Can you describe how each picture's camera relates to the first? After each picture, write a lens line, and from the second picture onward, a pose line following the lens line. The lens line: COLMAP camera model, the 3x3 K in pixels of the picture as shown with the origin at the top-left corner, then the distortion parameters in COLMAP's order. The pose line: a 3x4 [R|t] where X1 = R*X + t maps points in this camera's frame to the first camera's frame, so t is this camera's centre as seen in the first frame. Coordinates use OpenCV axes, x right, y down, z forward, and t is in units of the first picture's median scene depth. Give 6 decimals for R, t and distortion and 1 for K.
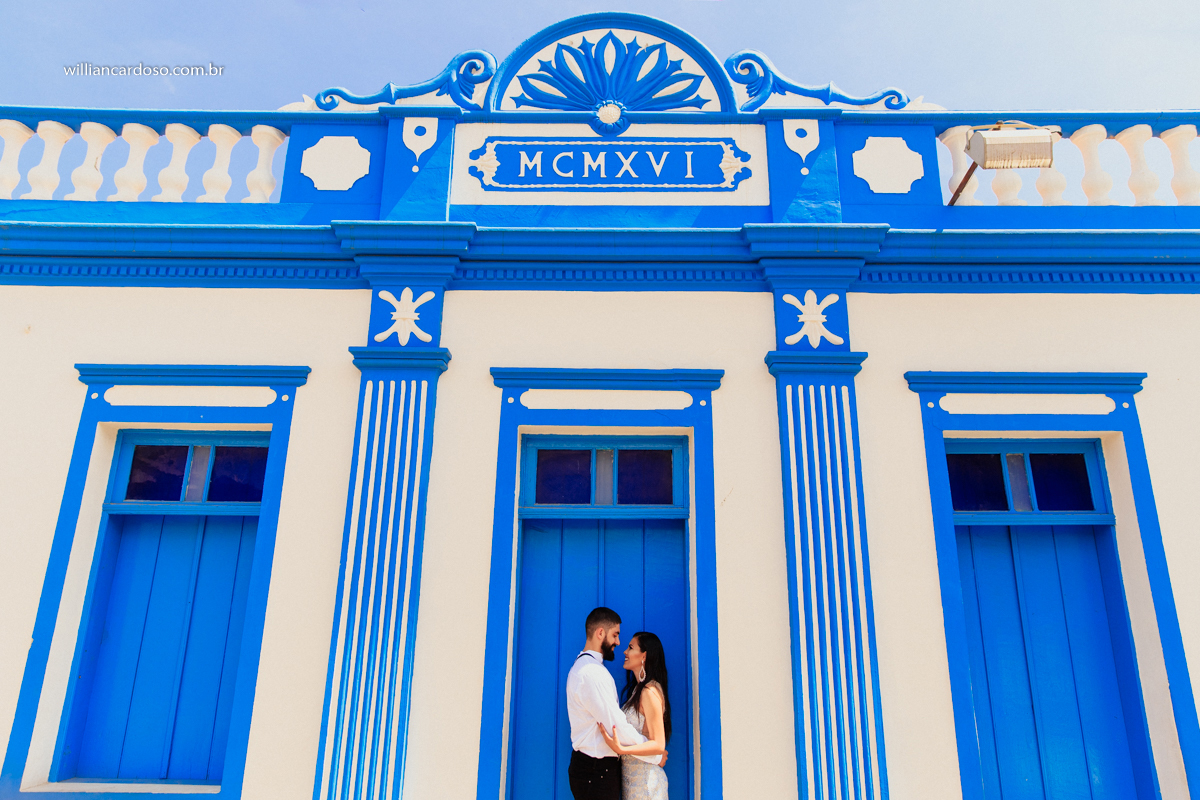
lens RADIAL K [[914.5, 0, 620.9], [0, 914.5, 399.9], [0, 0, 1]] dist [-0.064335, 0.081434]
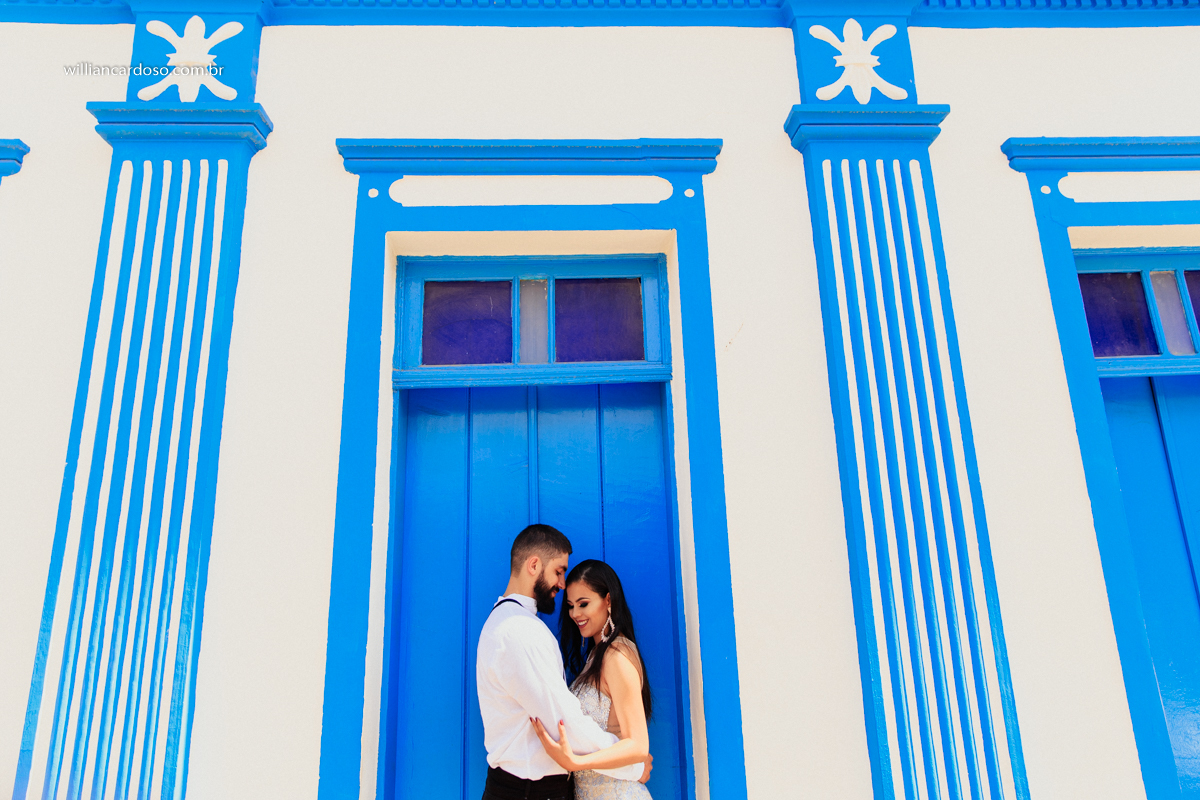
lens RADIAL K [[851.7, 0, 644.1], [0, 851.7, 435.7], [0, 0, 1]] dist [-0.034959, -0.002290]
pose [[0.995671, -0.031379, 0.087486, 0.003742], [0.025949, 0.997706, 0.062528, 0.130761], [-0.089248, -0.059987, 0.994201, 0.420628]]
